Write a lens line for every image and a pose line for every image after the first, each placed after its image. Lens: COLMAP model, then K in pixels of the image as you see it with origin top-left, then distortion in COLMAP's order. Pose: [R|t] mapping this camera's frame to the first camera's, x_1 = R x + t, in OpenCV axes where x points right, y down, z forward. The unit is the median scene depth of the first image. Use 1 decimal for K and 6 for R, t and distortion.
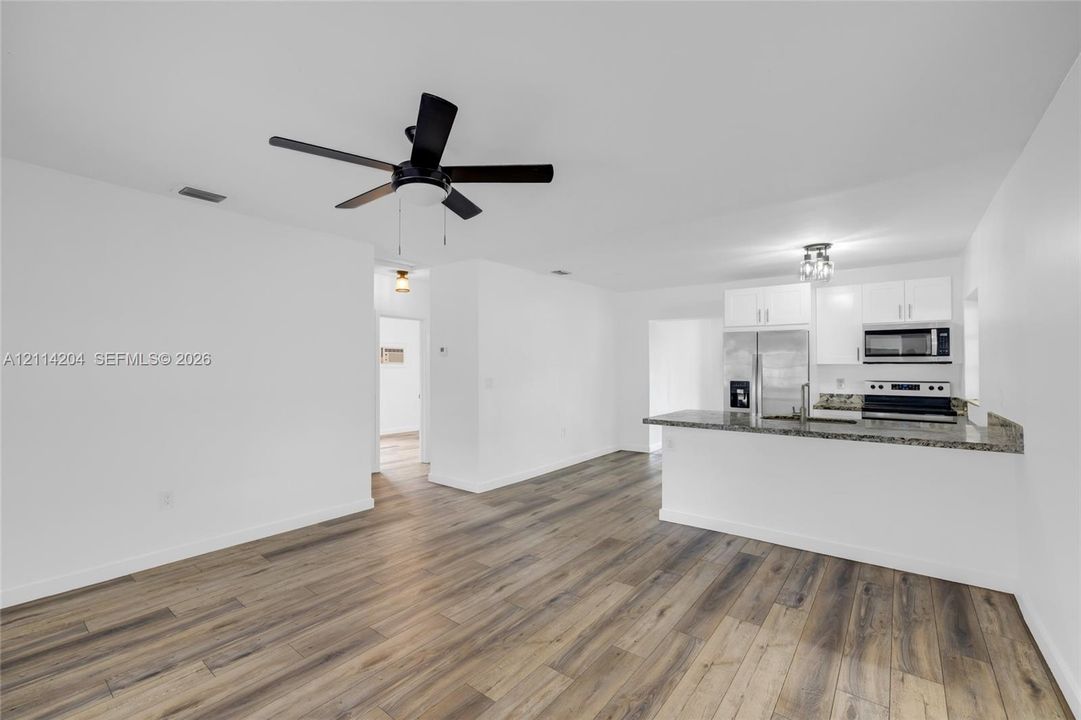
lens RADIAL K [[462.4, 0, 542.7], [0, 462.4, 358.4], [0, 0, 1]] dist [-0.016648, 0.009516]
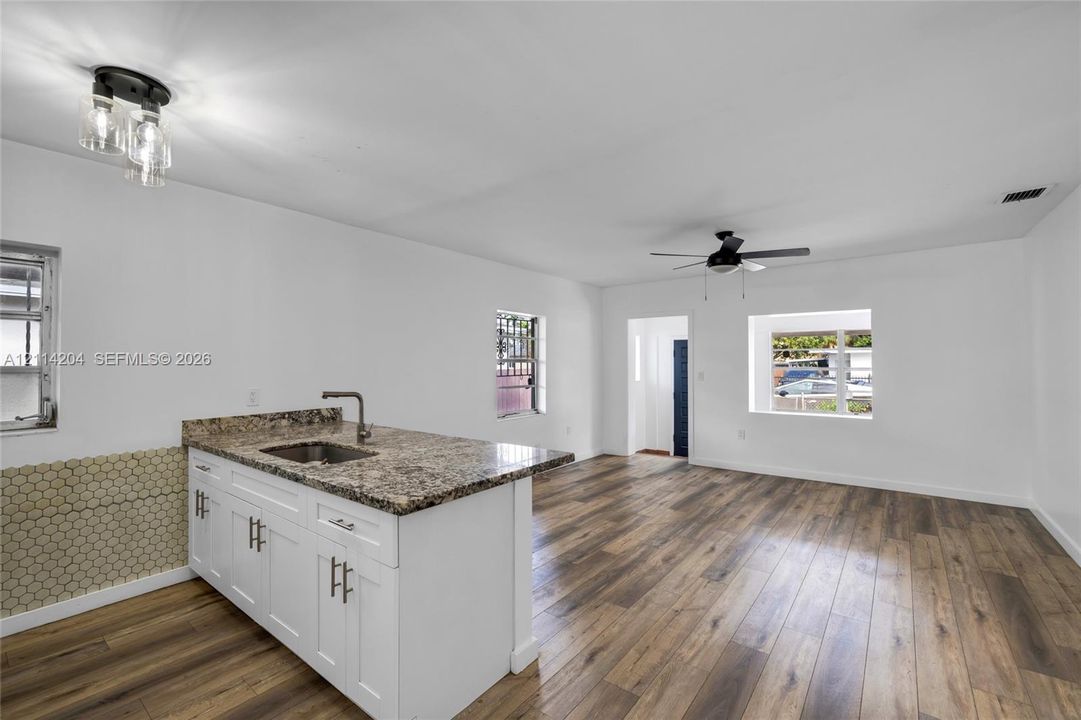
lens RADIAL K [[462.4, 0, 542.7], [0, 462.4, 358.4], [0, 0, 1]] dist [-0.016648, 0.009516]
pose [[-0.999967, 0.002623, -0.007734, 0.343923], [0.002794, 0.999750, -0.022189, 0.025878], [0.007674, -0.022210, -0.999724, 2.104491]]
